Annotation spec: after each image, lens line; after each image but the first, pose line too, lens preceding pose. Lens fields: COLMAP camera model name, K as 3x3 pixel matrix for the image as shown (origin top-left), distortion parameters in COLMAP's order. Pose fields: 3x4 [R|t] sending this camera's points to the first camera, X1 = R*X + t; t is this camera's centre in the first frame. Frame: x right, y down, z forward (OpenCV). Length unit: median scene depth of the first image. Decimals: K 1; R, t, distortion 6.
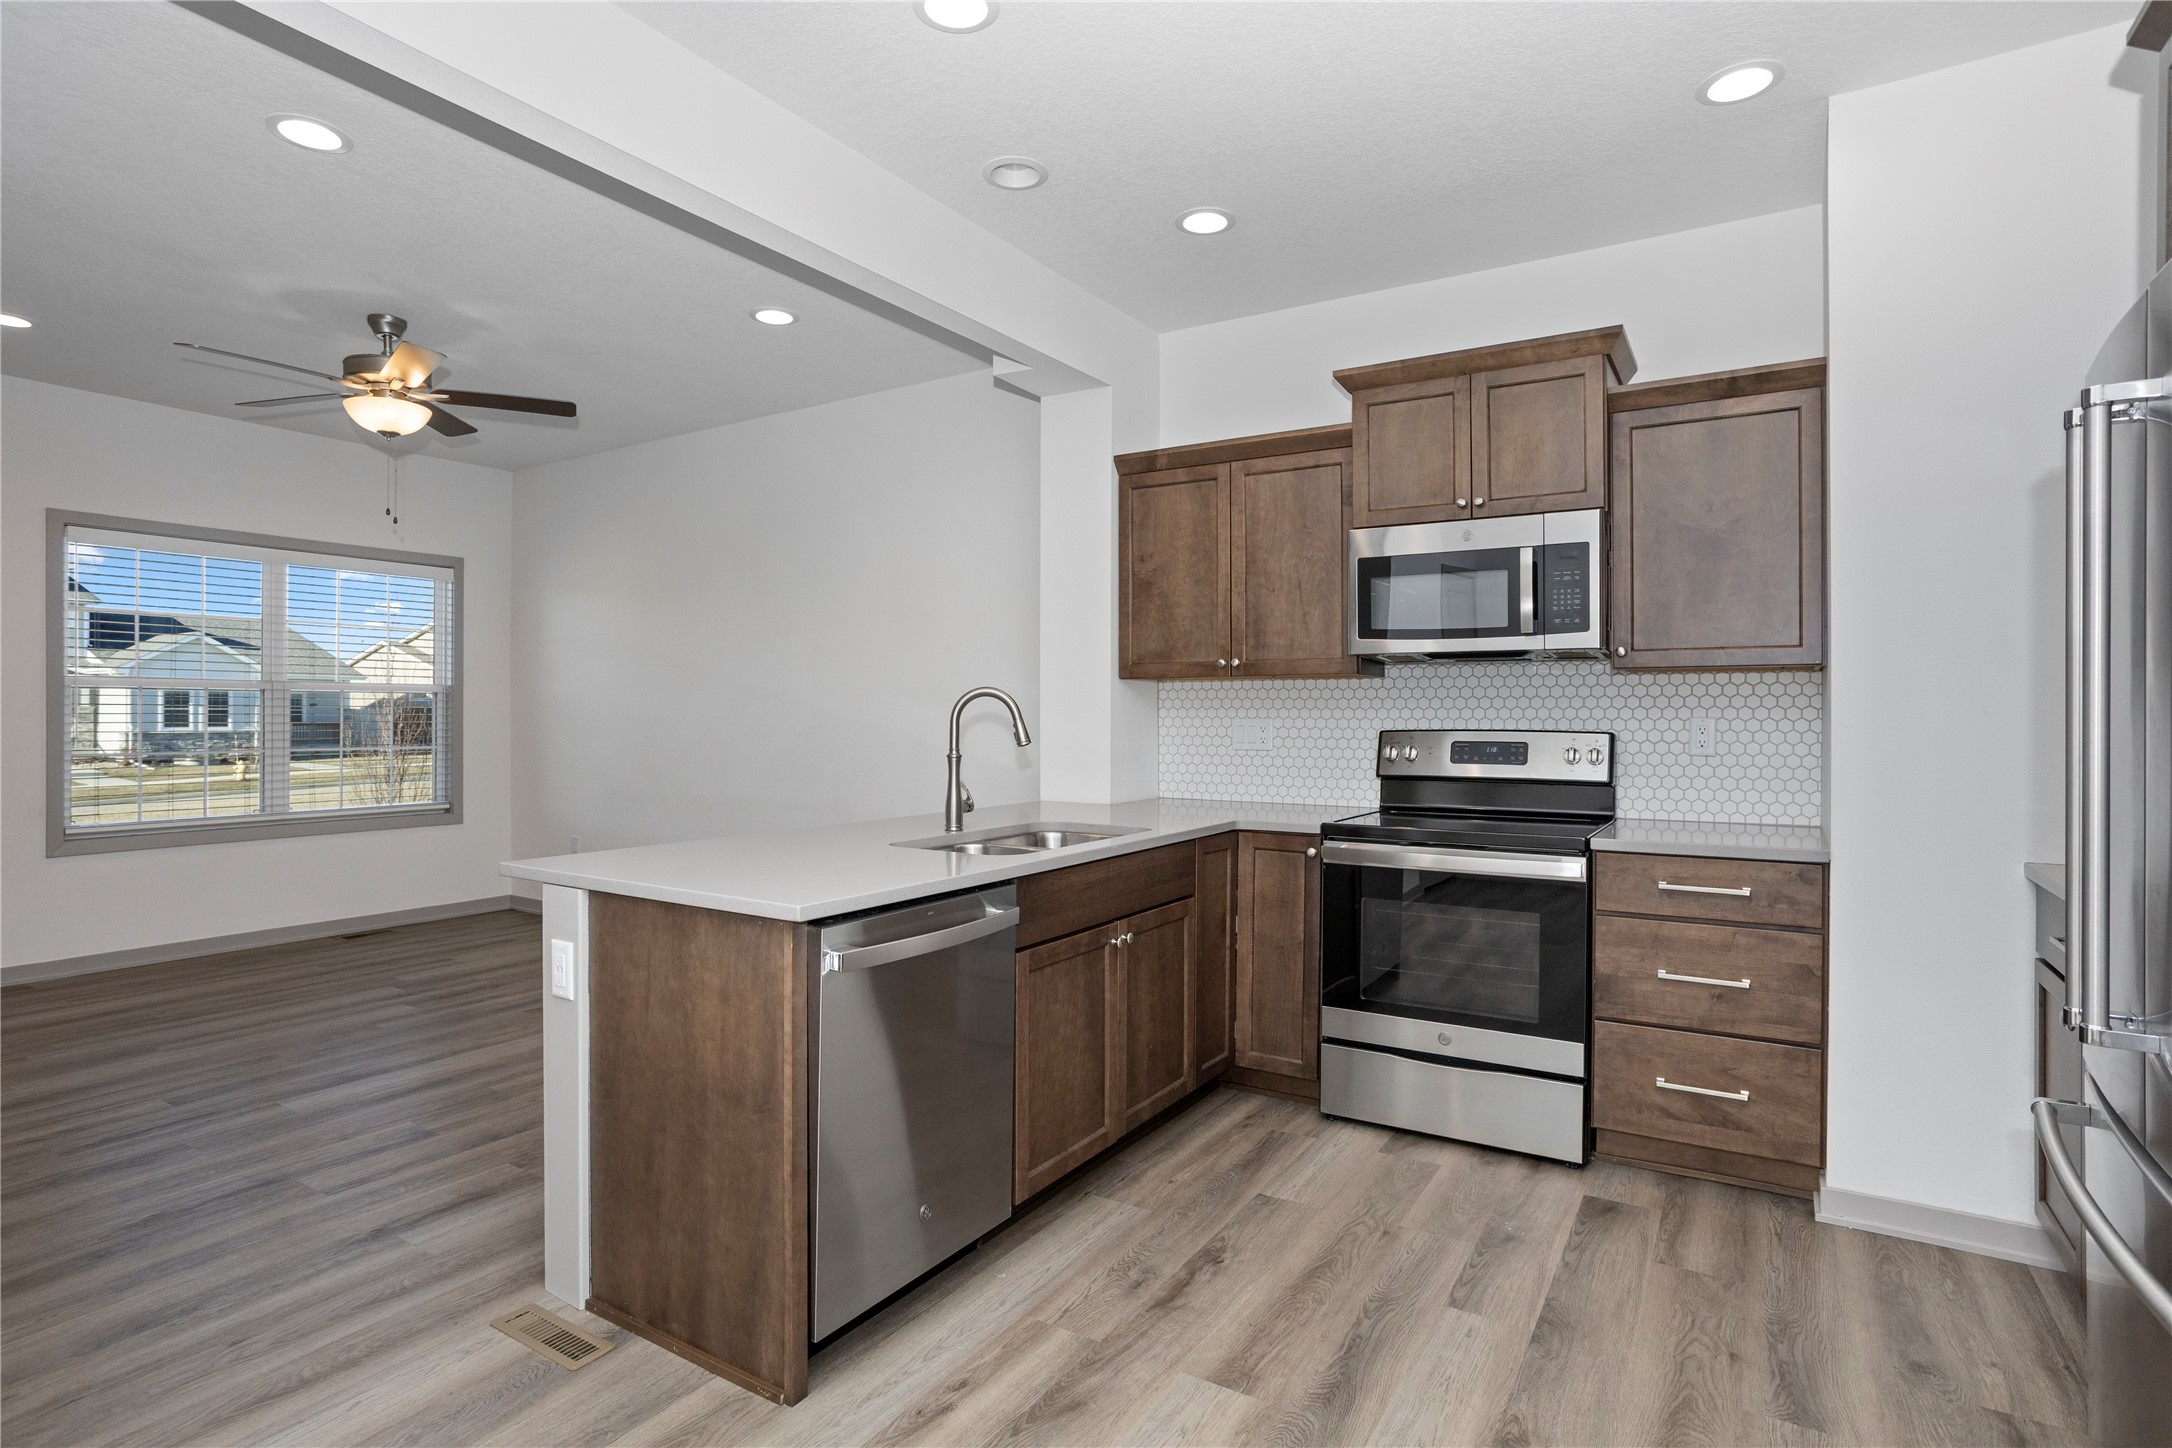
lens RADIAL K [[1092.9, 0, 1093.2], [0, 1092.9, 730.3], [0, 0, 1]] dist [-0.056355, 0.031173]
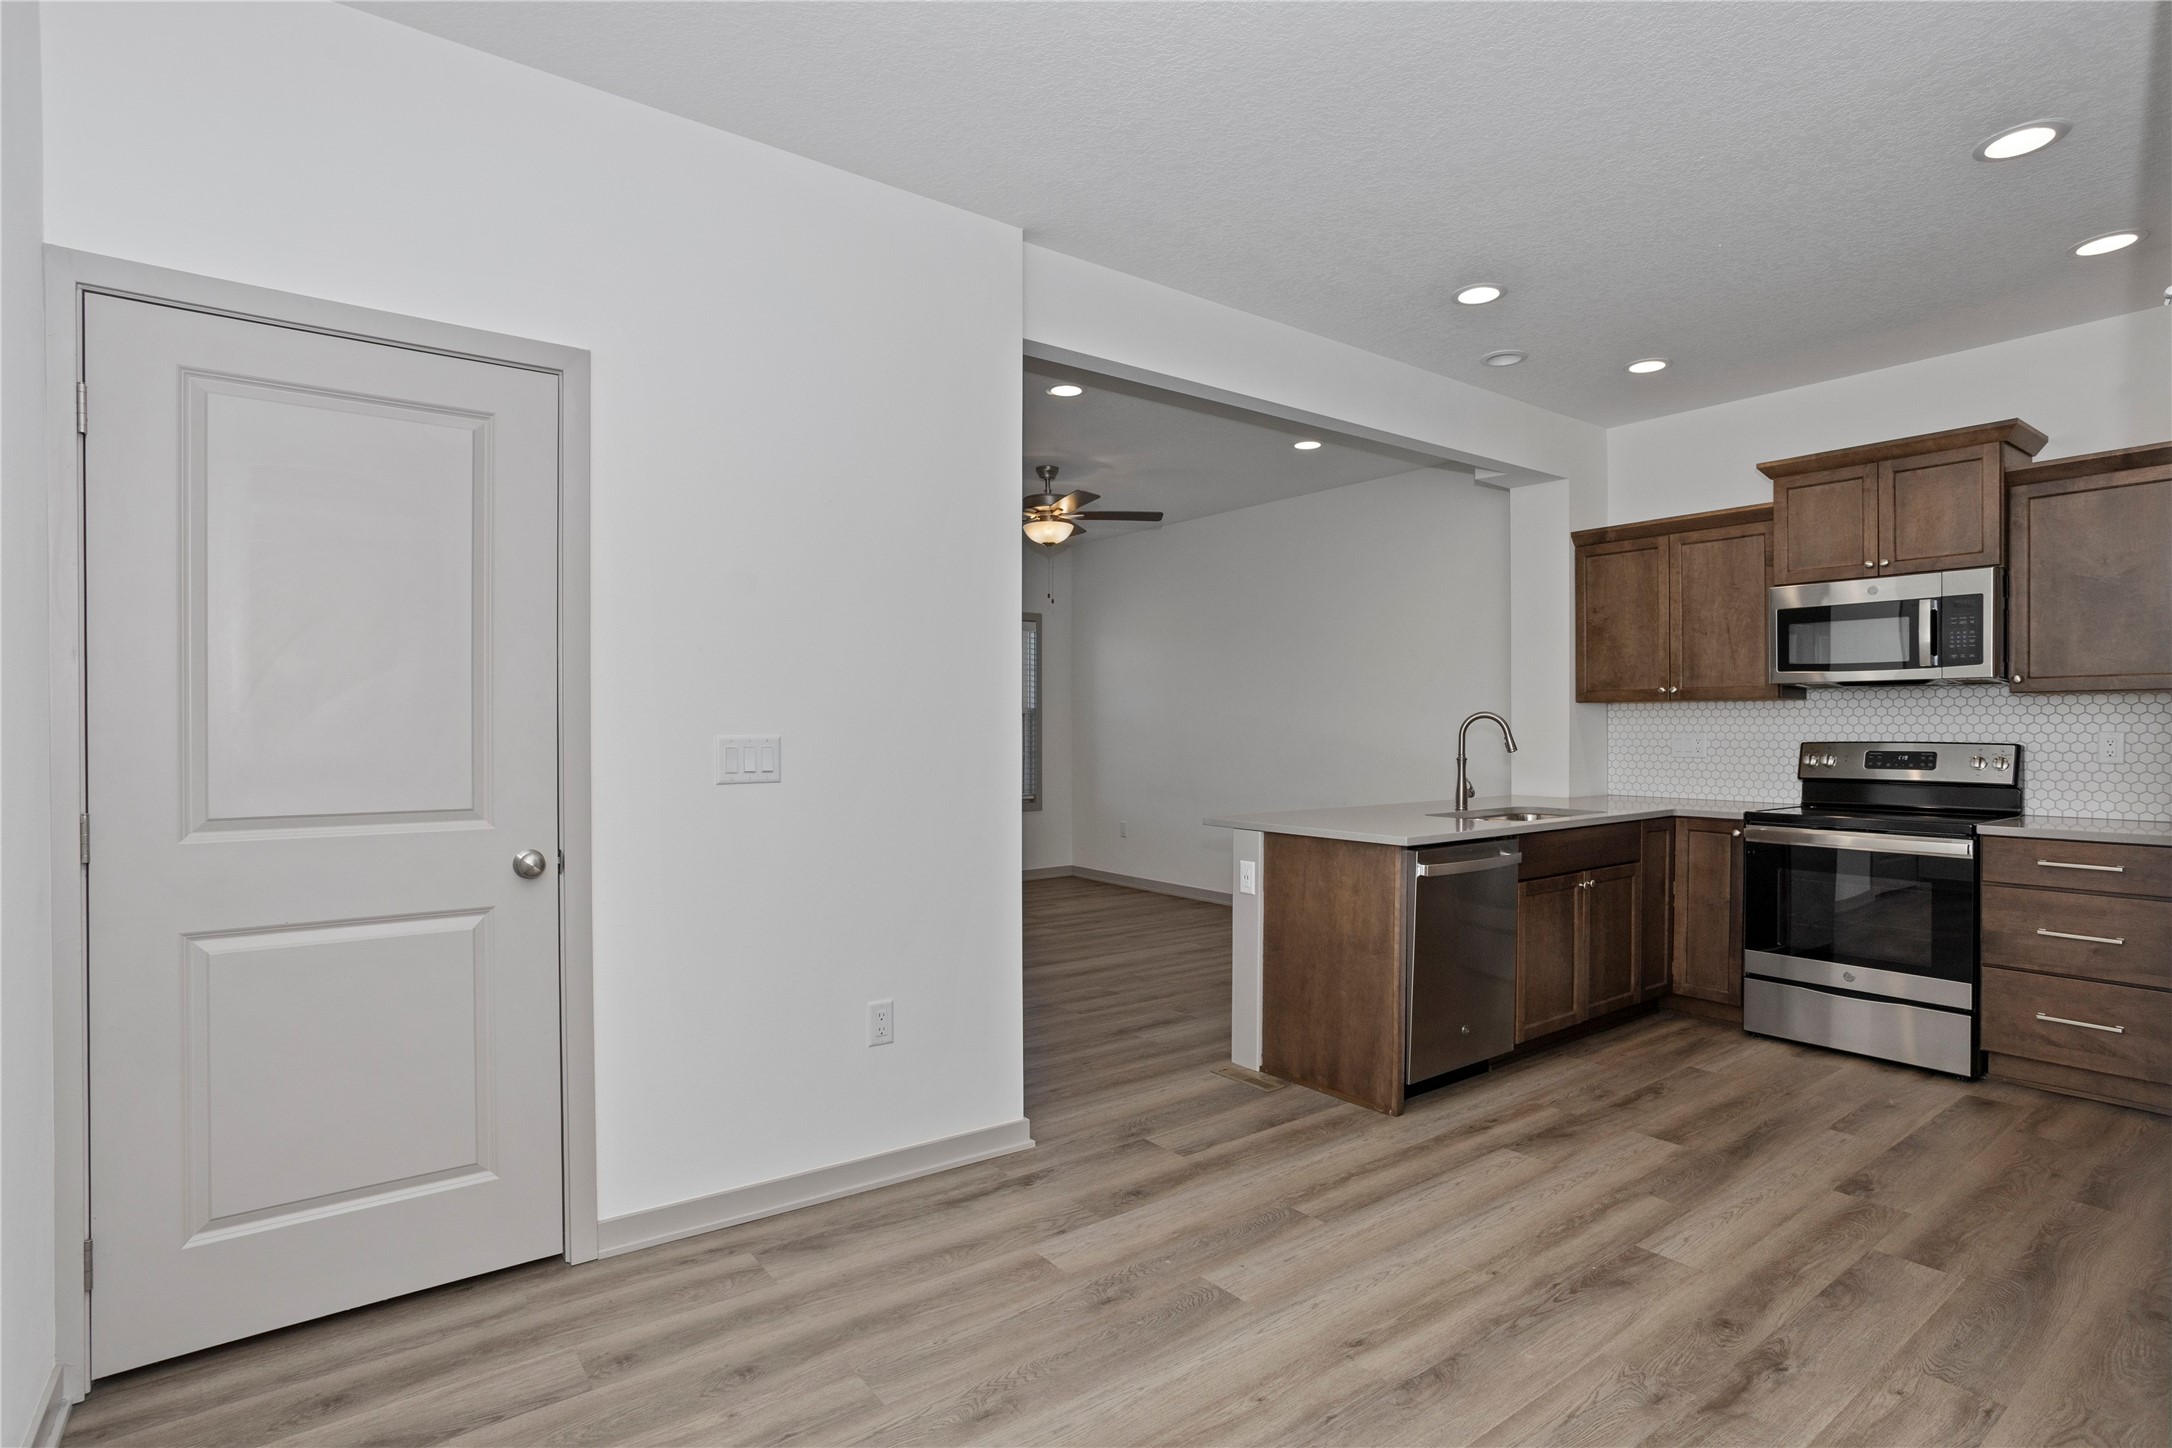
lens RADIAL K [[1093.9, 0, 1095.7], [0, 1093.9, 737.9], [0, 0, 1]] dist [-0.048608, 0.029785]
pose [[0.933653, 0.000092, -0.358179, -0.061632], [-0.001371, 0.999994, -0.003316, 0.000509], [0.358176, 0.003587, 0.933647, -0.542316]]
